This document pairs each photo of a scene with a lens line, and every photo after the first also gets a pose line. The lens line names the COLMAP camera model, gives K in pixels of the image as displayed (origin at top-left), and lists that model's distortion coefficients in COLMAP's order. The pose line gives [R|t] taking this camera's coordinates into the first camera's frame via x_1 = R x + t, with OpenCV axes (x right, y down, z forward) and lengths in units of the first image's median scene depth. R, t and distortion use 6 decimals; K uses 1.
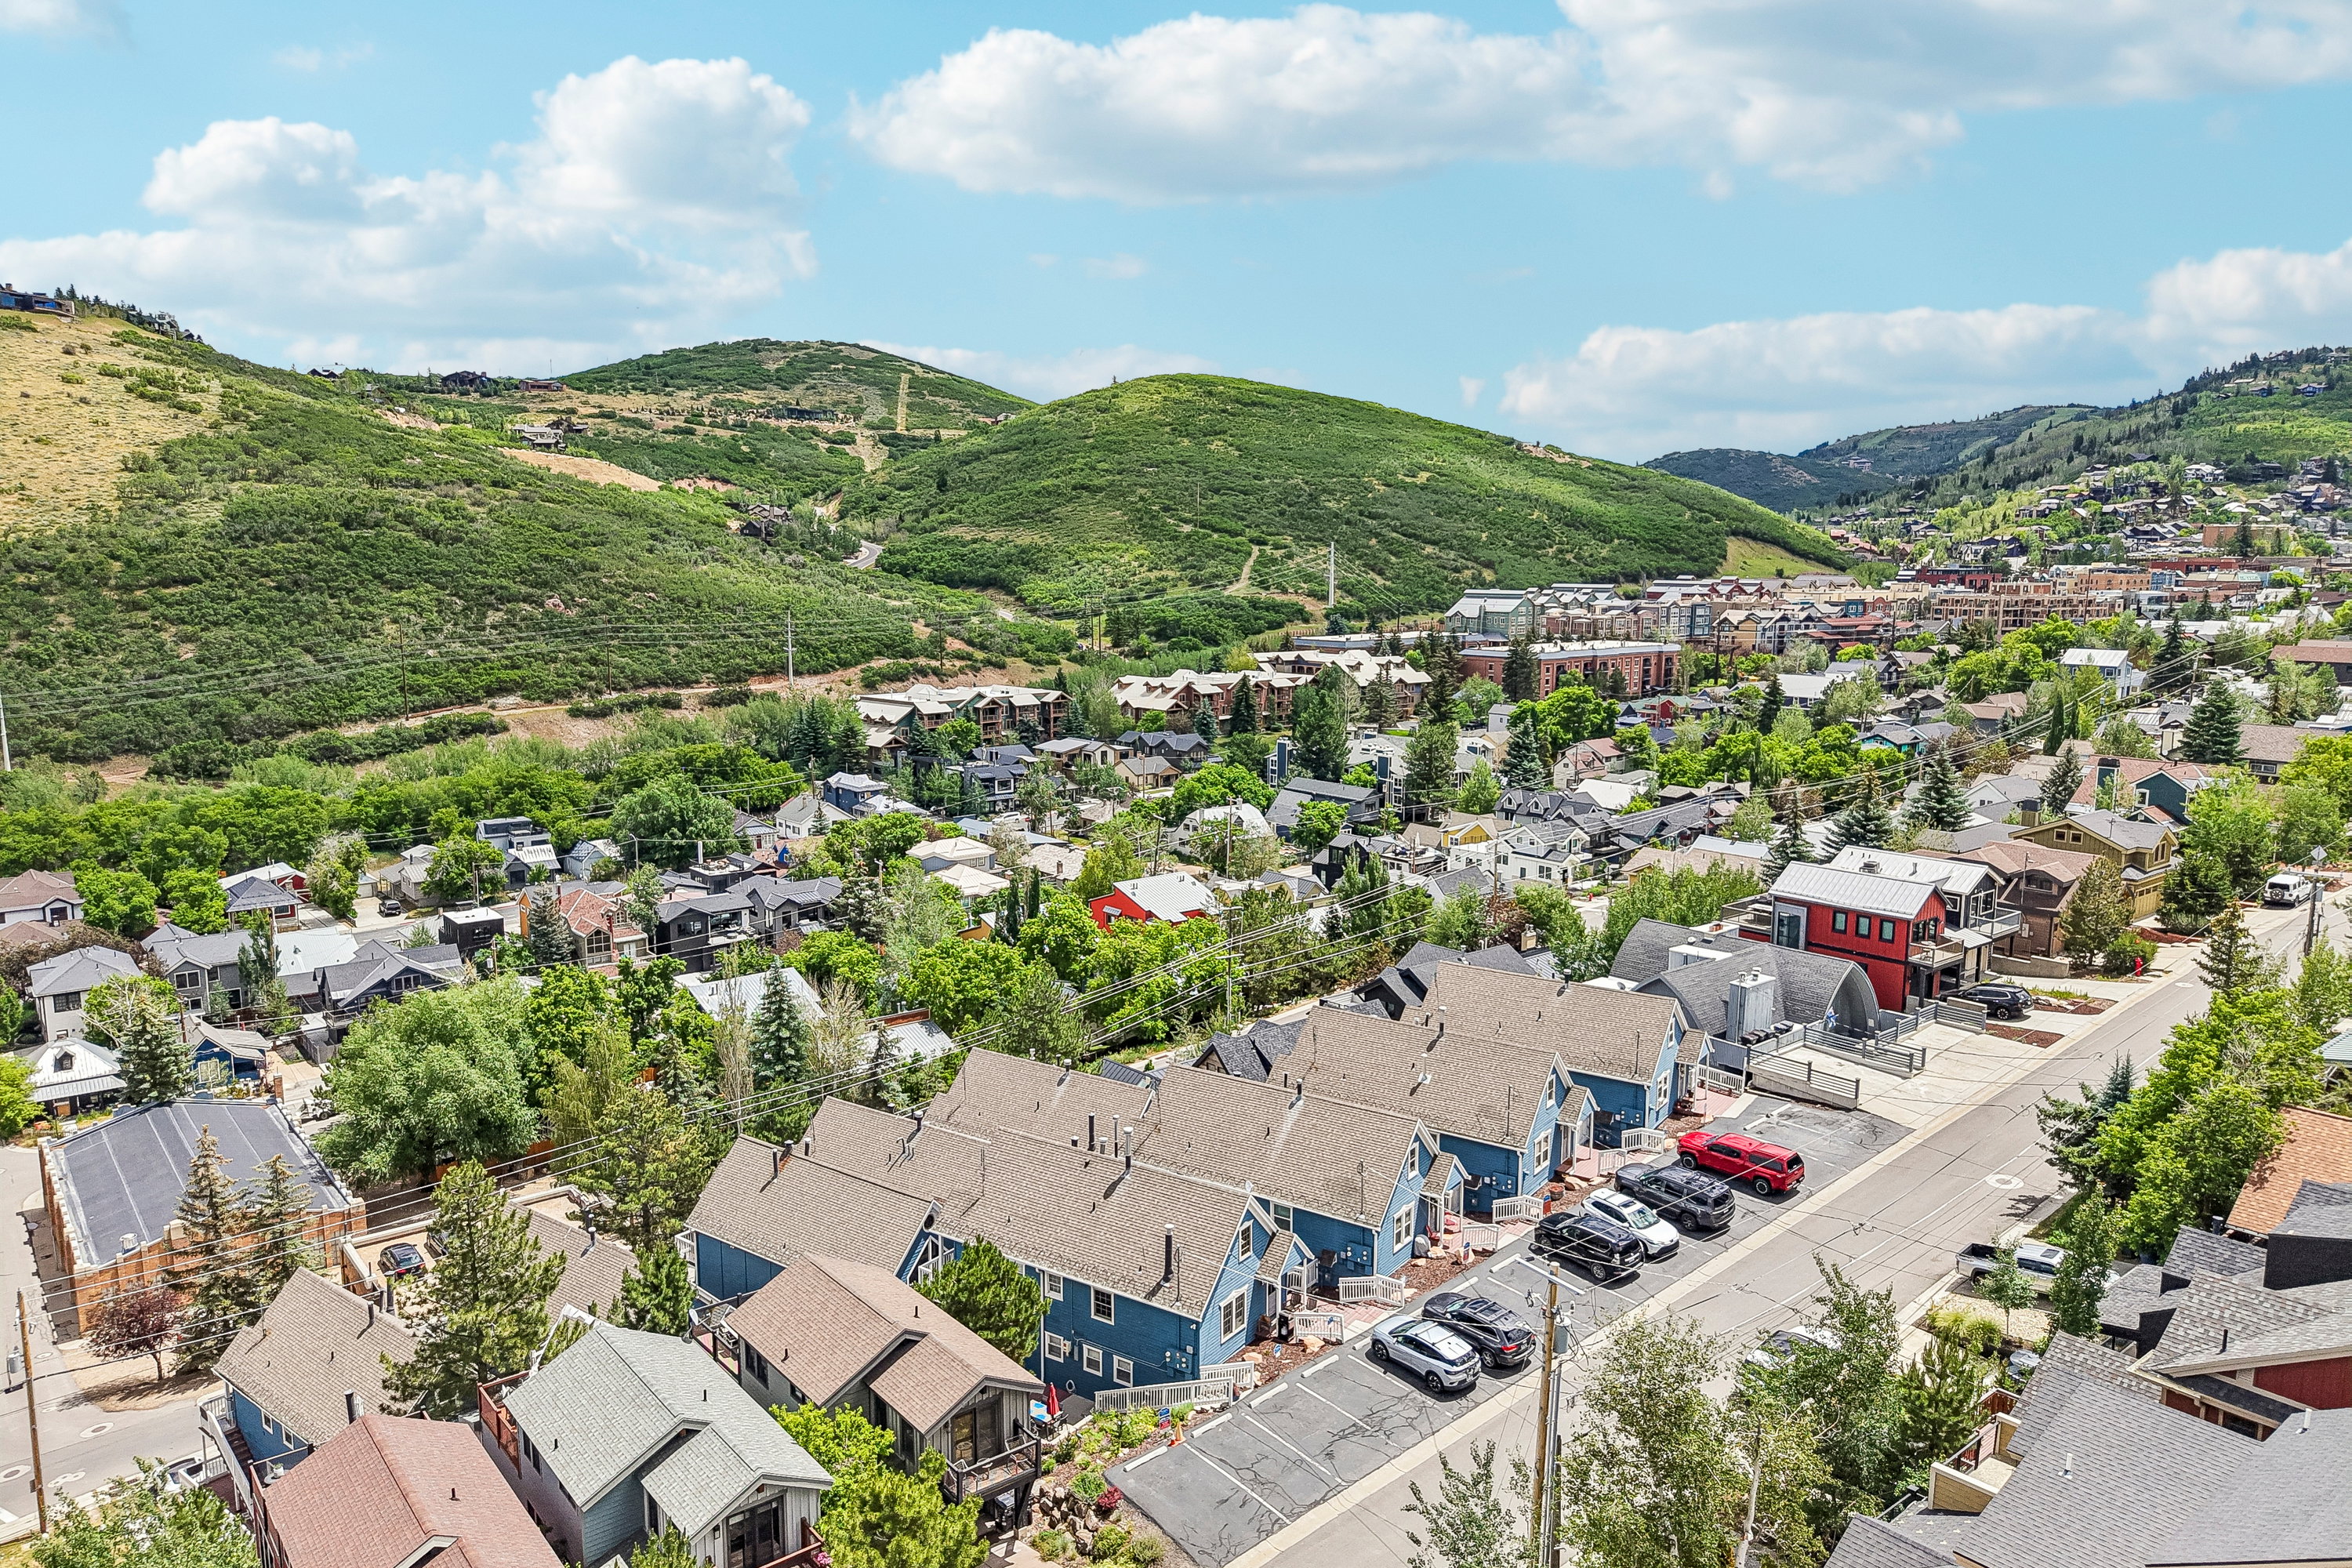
lens RADIAL K [[1563.0, 0, 1164.1], [0, 1563.0, 795.7], [0, 0, 1]] dist [0.035113, -0.042045]
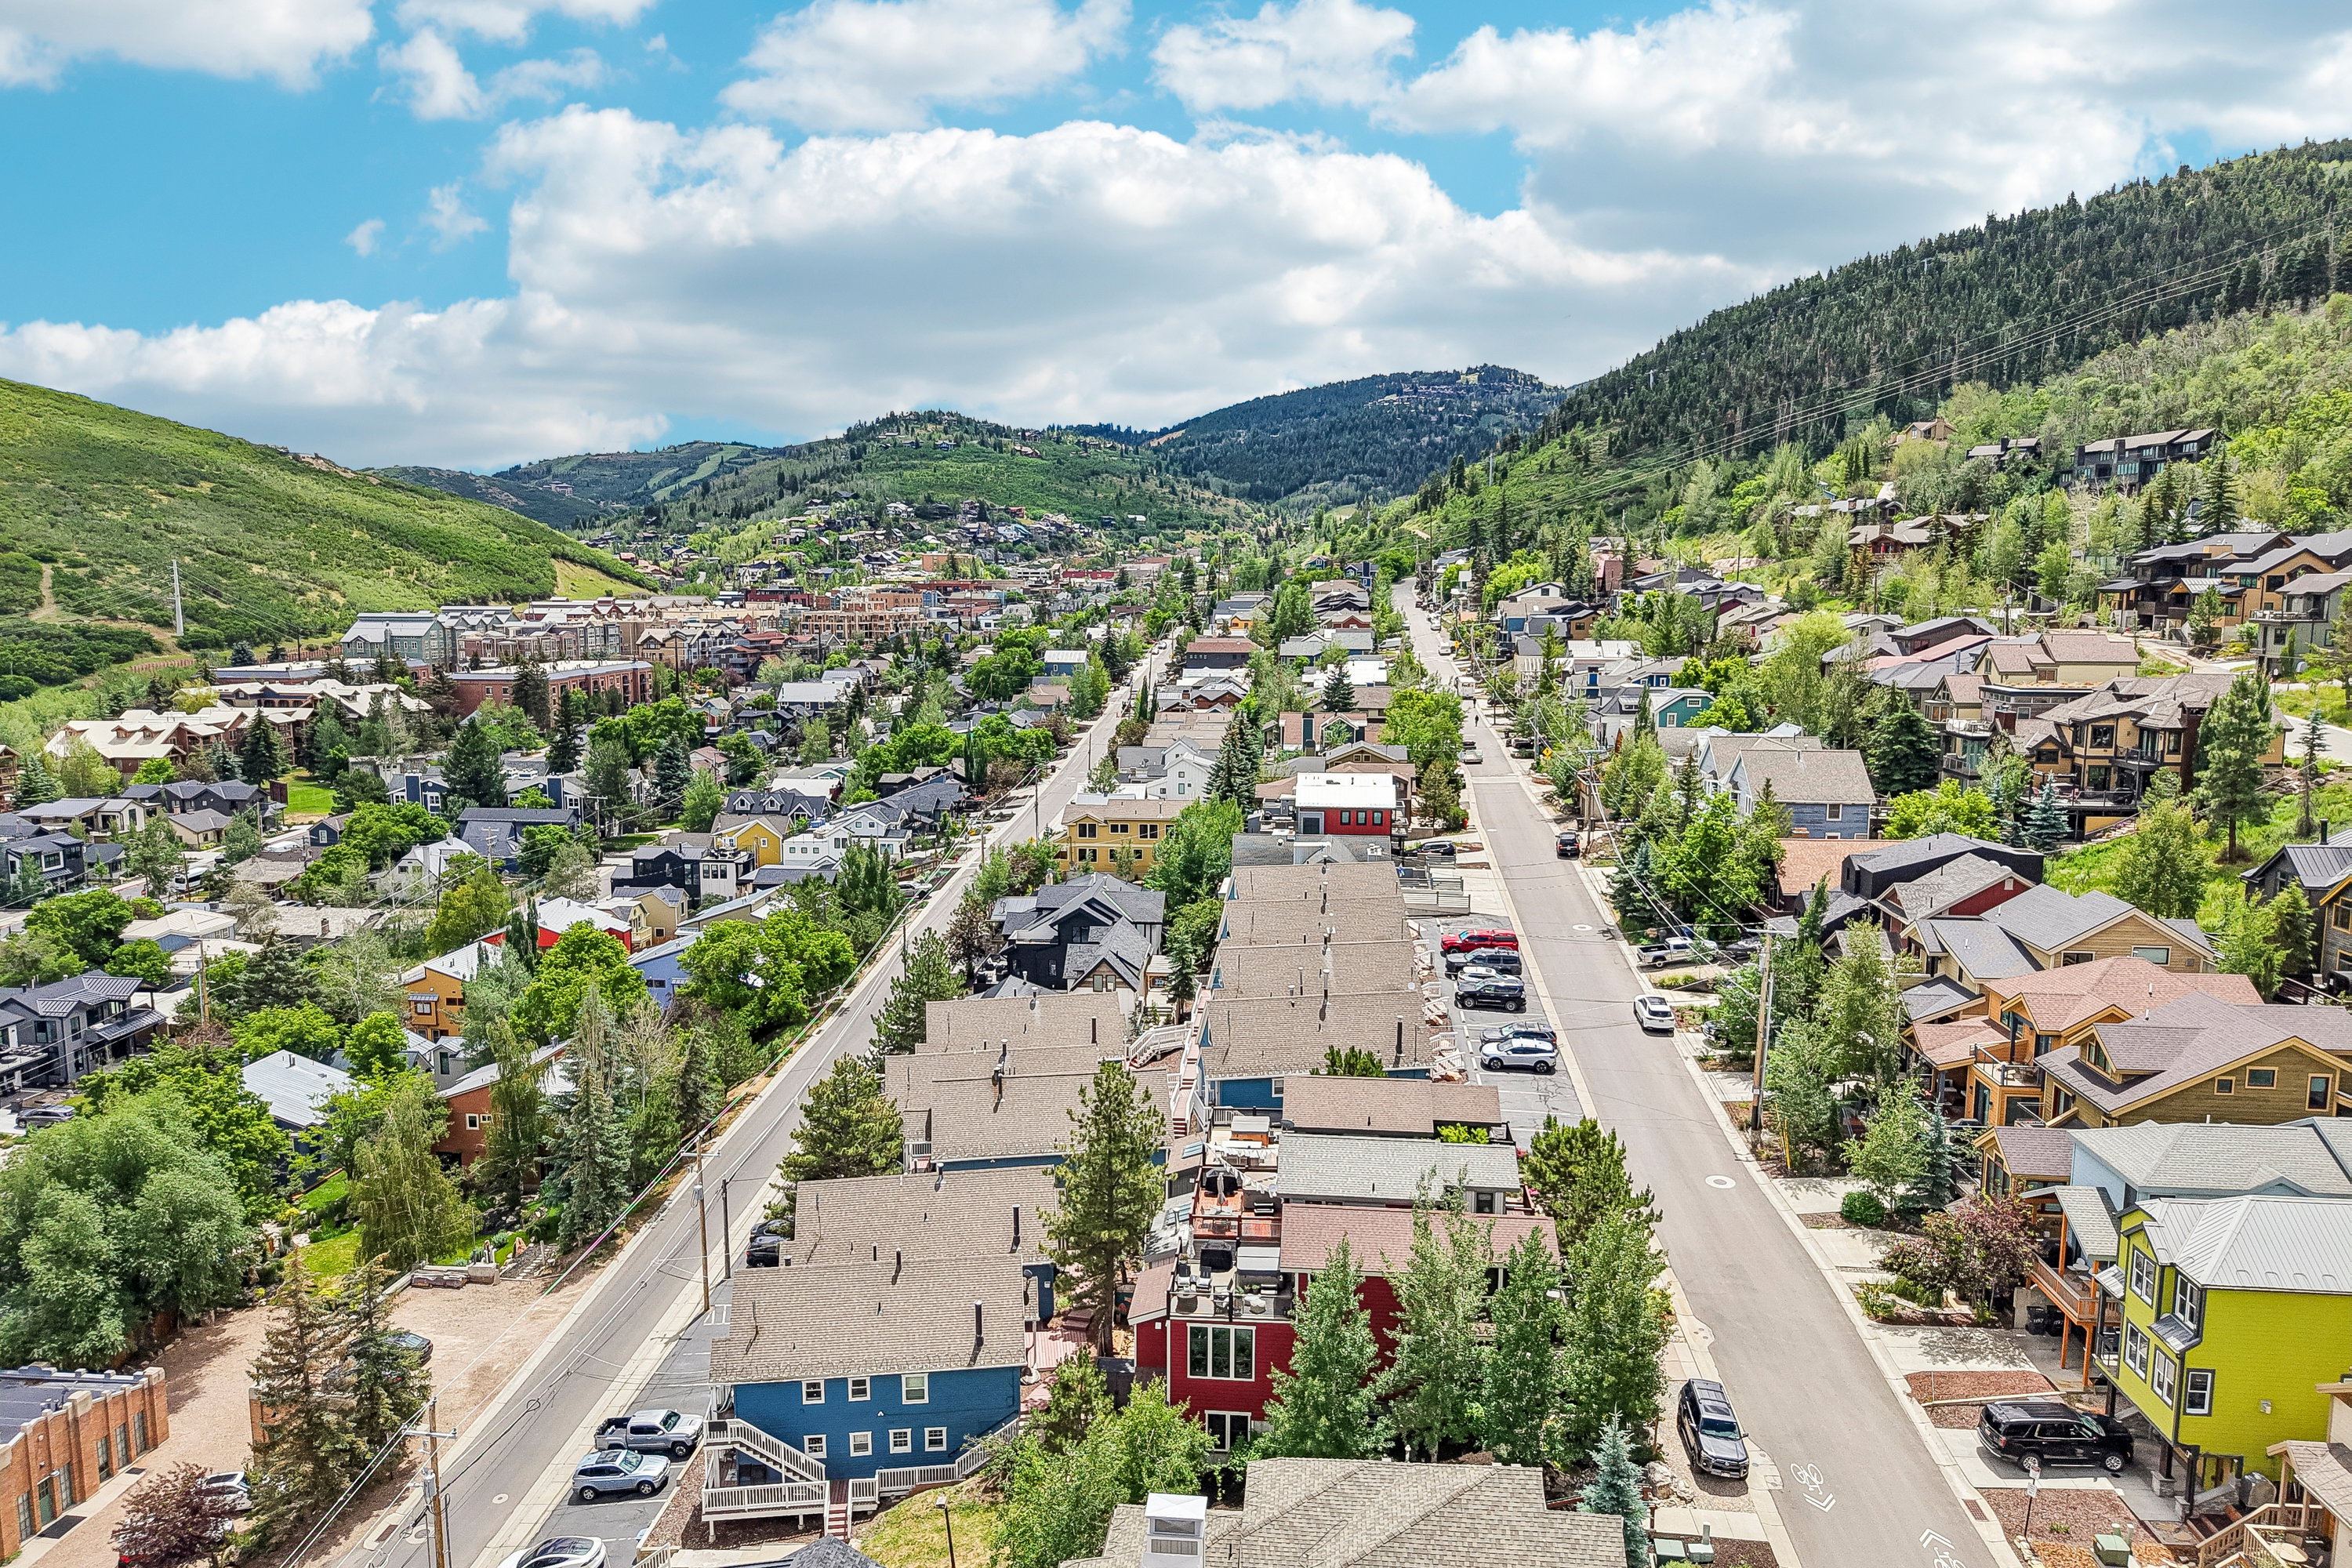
lens RADIAL K [[1563.0, 0, 1188.5], [0, 1563.0, 779.4], [0, 0, 1]] dist [0.035113, -0.042045]
pose [[0.702207, -0.090919, 0.706144, -0.189712], [0.107657, 0.993968, 0.020920, -0.001169], [-0.703787, 0.061331, 0.707759, 0.009286]]
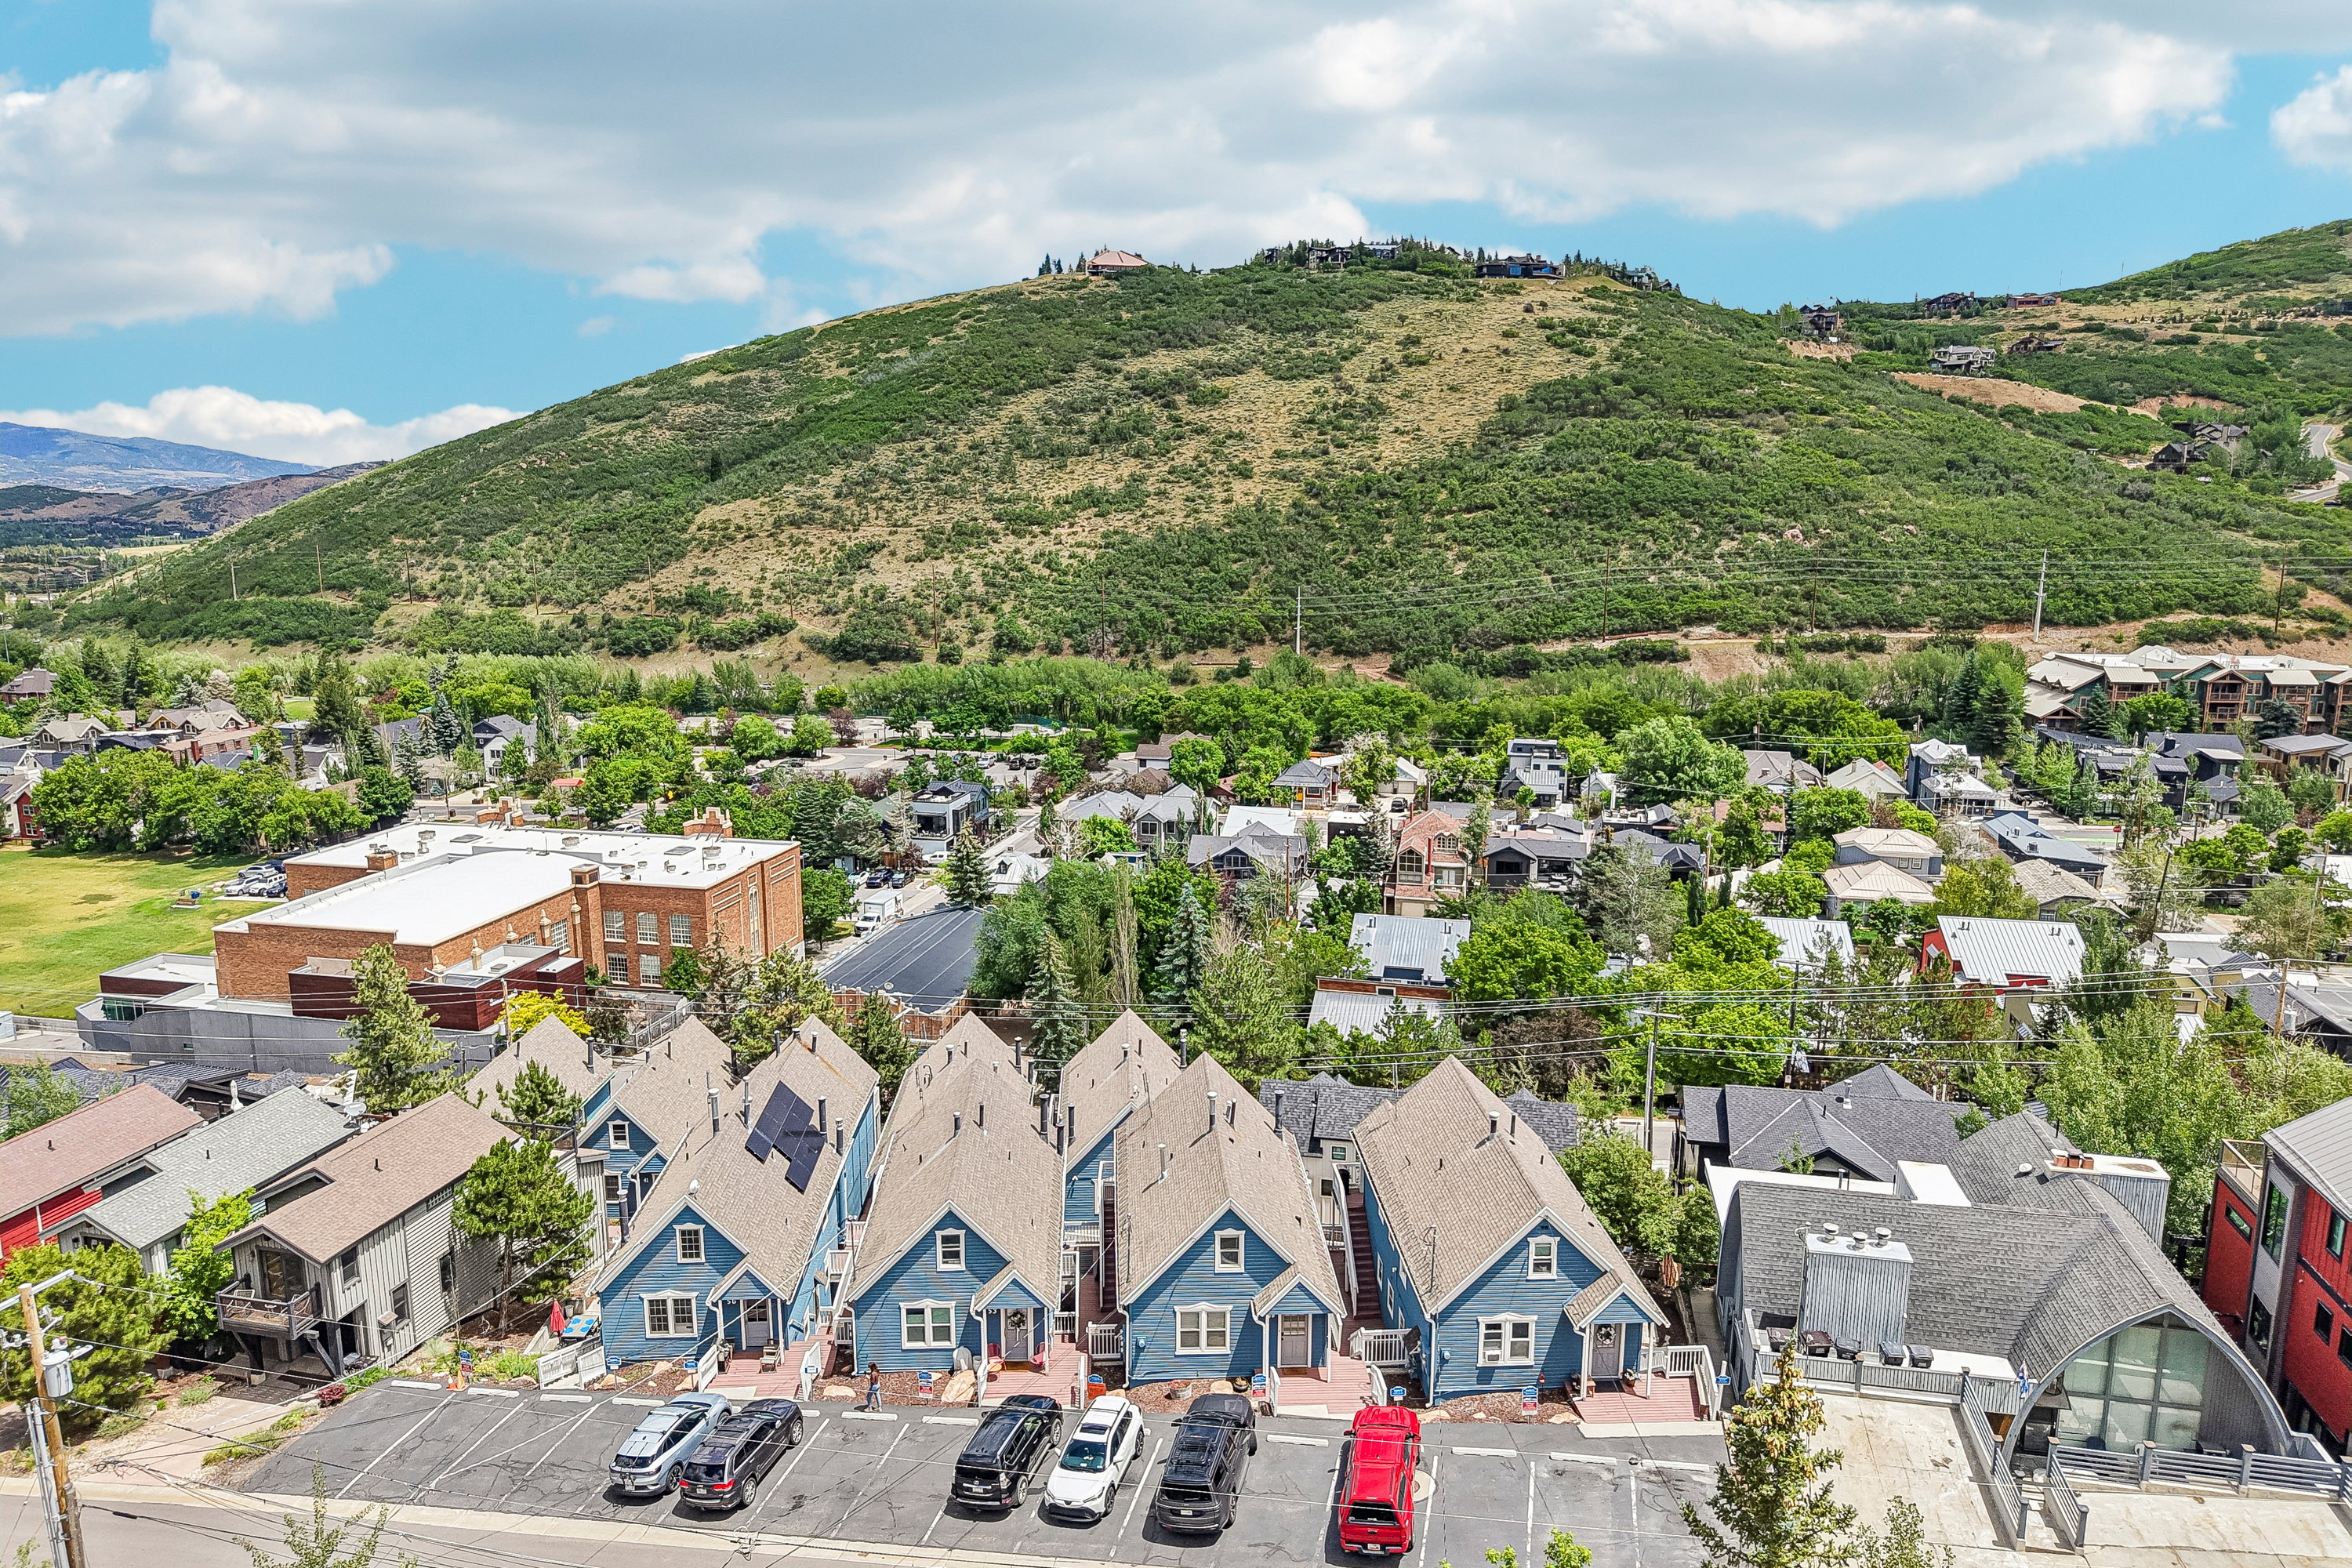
lens RADIAL K [[1563.0, 0, 1183.9], [0, 1563.0, 798.4], [0, 0, 1]] dist [0.035113, -0.042045]
pose [[0.617927, 0.154263, -0.770953, 0.144204], [-0.121099, 0.987536, 0.100538, -0.013979], [0.776853, 0.031236, 0.628907, 0.109819]]
